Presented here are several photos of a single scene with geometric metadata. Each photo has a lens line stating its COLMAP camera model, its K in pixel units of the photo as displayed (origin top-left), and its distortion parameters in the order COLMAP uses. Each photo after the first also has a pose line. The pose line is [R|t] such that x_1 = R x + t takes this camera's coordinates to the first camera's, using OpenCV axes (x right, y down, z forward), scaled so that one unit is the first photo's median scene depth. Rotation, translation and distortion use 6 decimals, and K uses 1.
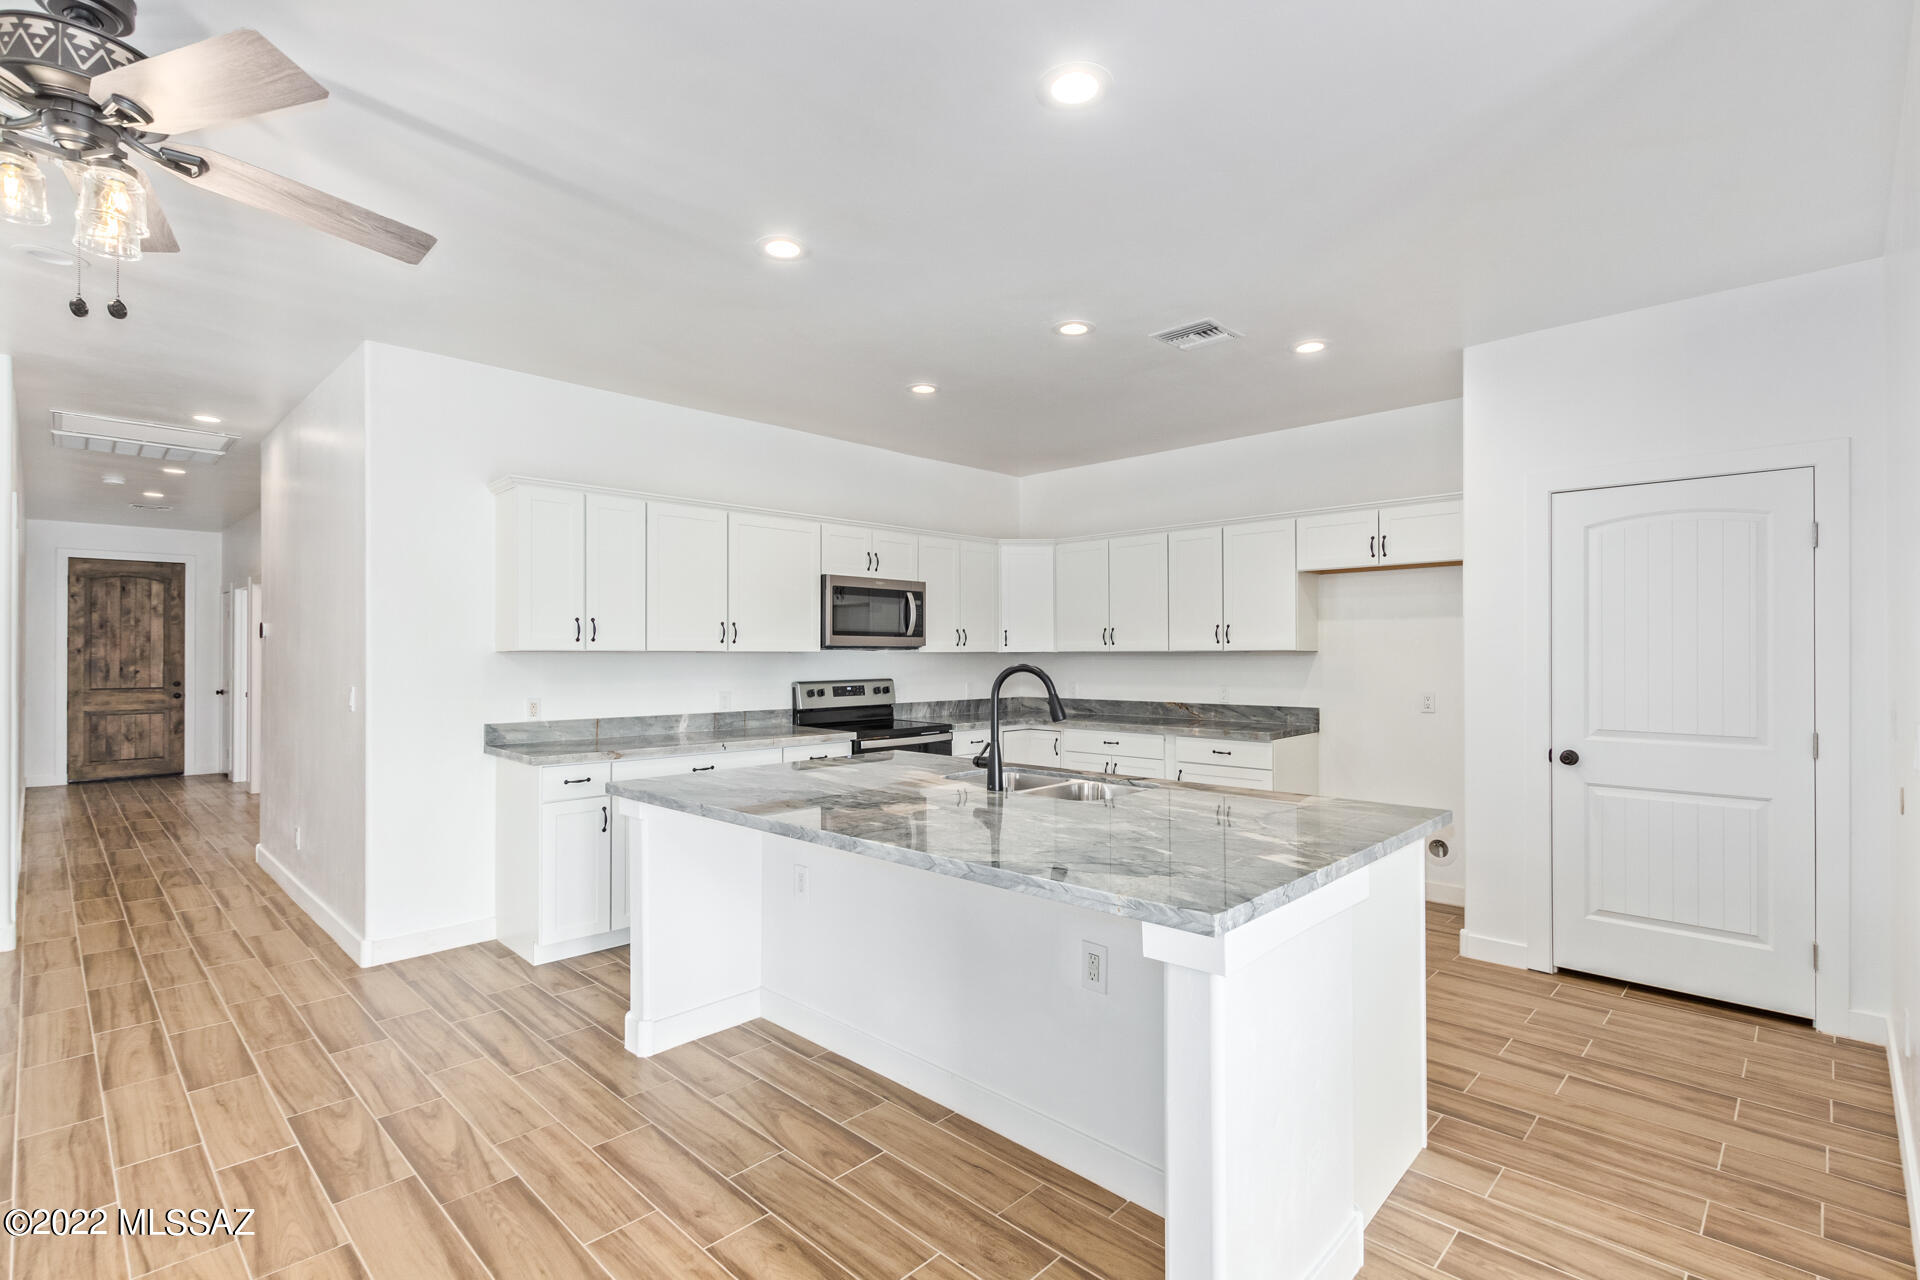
lens RADIAL K [[888.8, 0, 983.7], [0, 888.8, 646.5], [0, 0, 1]] dist [0.003175, -0.002728]
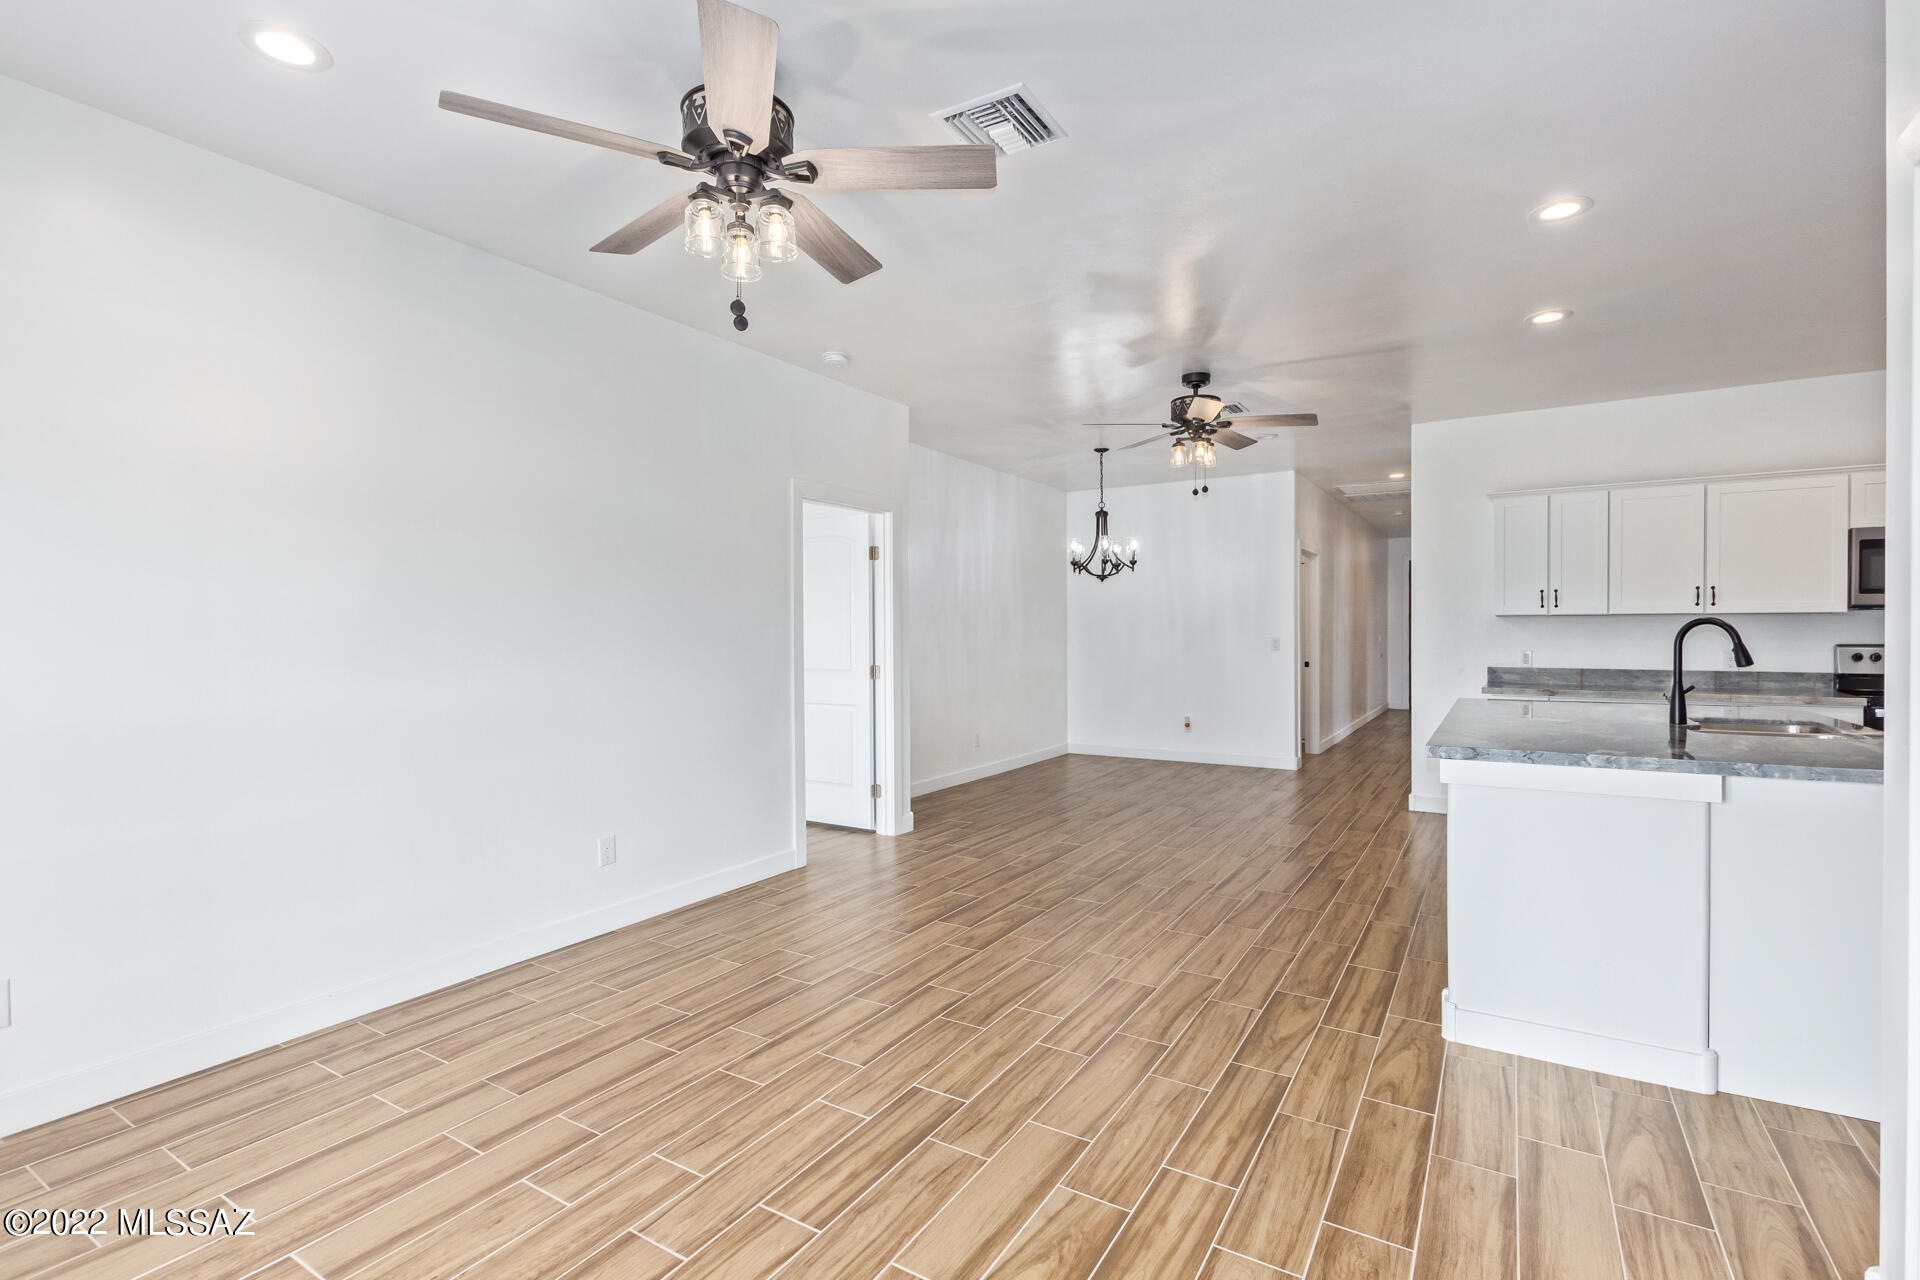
lens RADIAL K [[888.8, 0, 949.1], [0, 888.8, 640.1], [0, 0, 1]] dist [0.003175, -0.002728]
pose [[0.196166, 0.010023, -0.980519, 0.501903], [0.012241, 0.999845, 0.012670, 0.011132], [0.980494, -0.014487, 0.196013, -0.097738]]
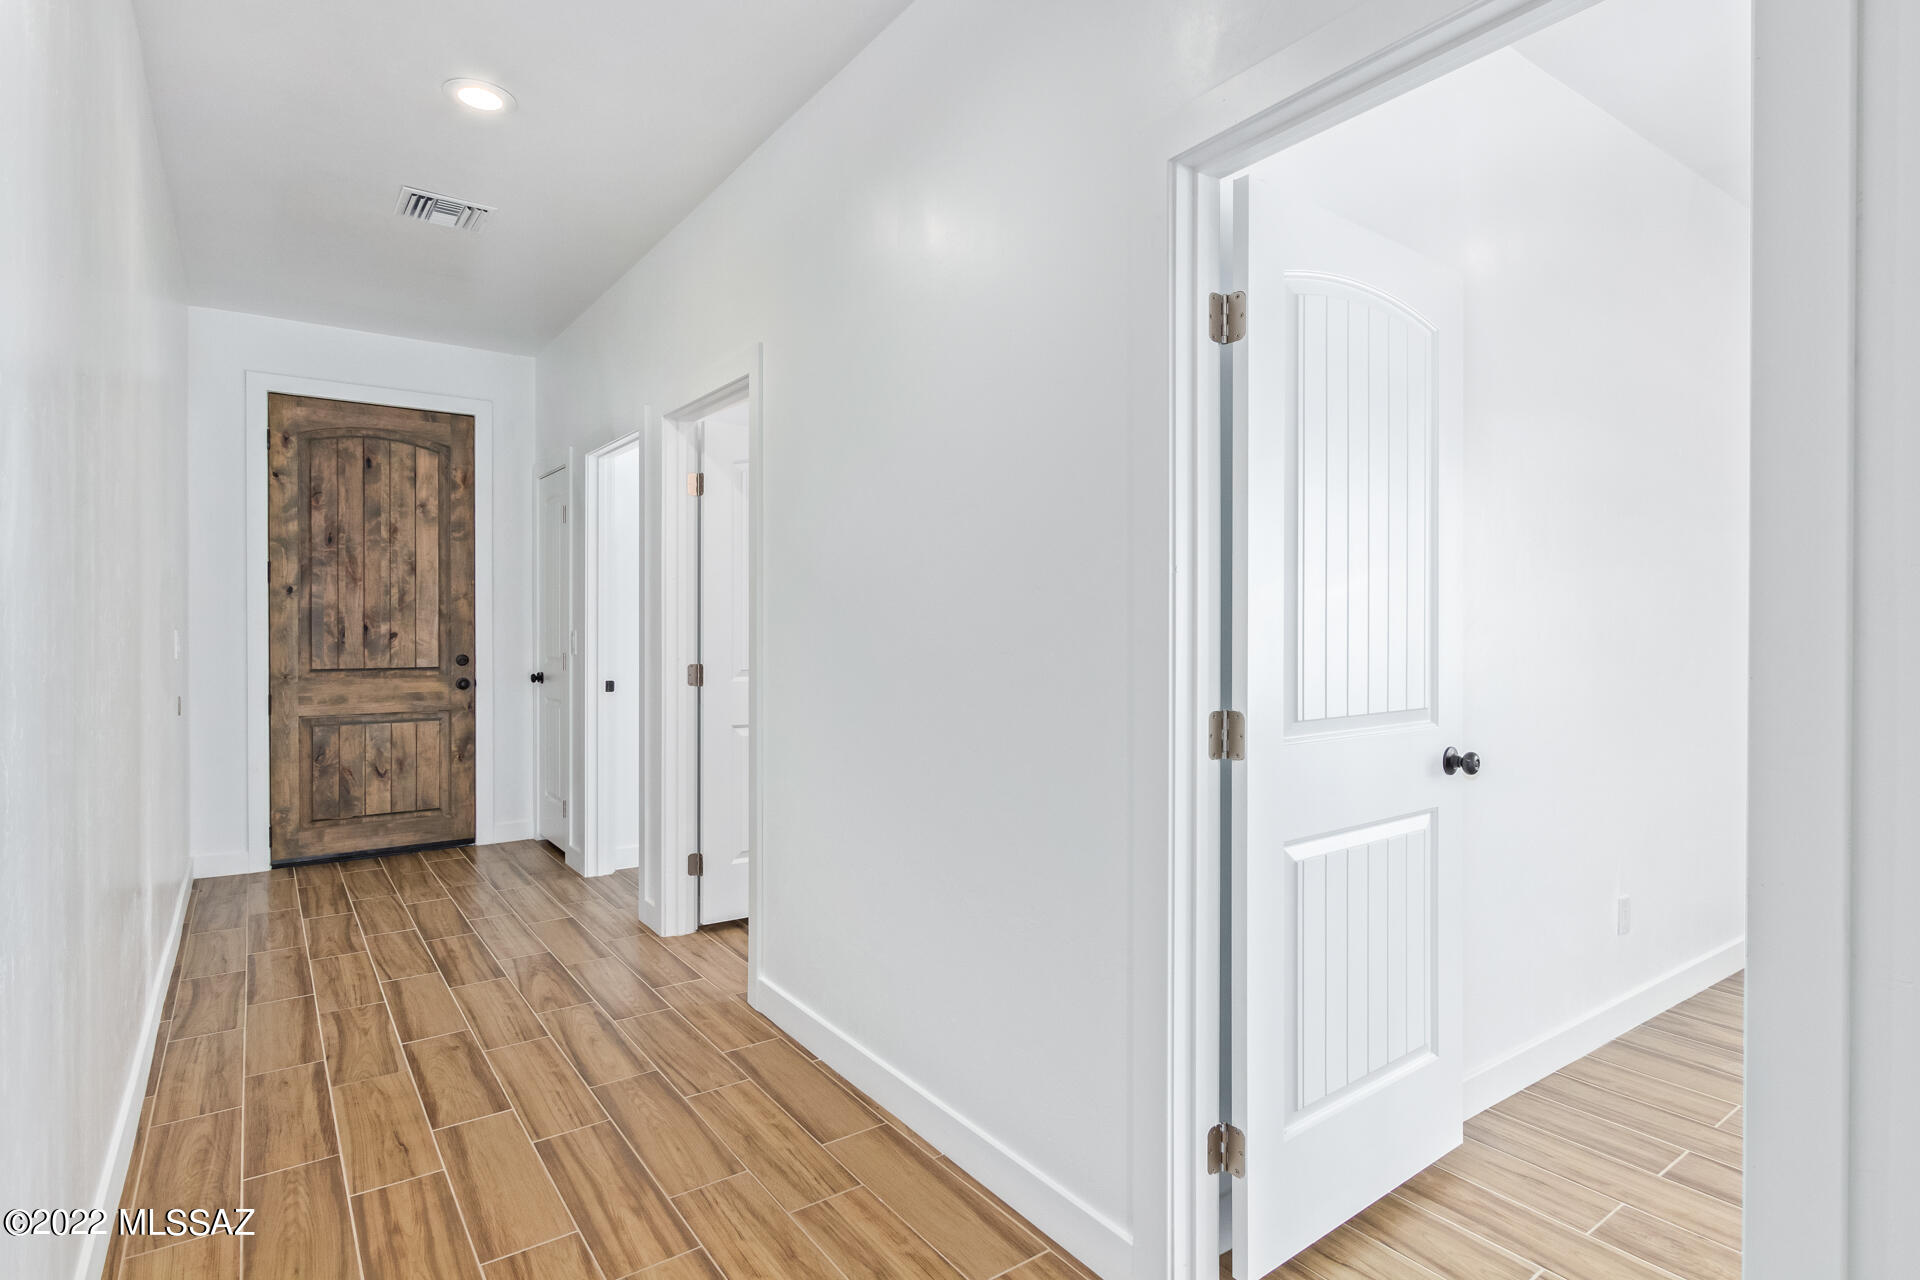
lens RADIAL K [[856.4, 0, 910.7], [0, 856.4, 630.8], [0, 0, 1]] dist [0.000052, -0.000050]
pose [[0.985528, 0.007581, -0.169341, -0.947088], [-0.004530, 0.999821, 0.018393, 0.025891], [0.169450, -0.017360, 0.985386, 0.935249]]
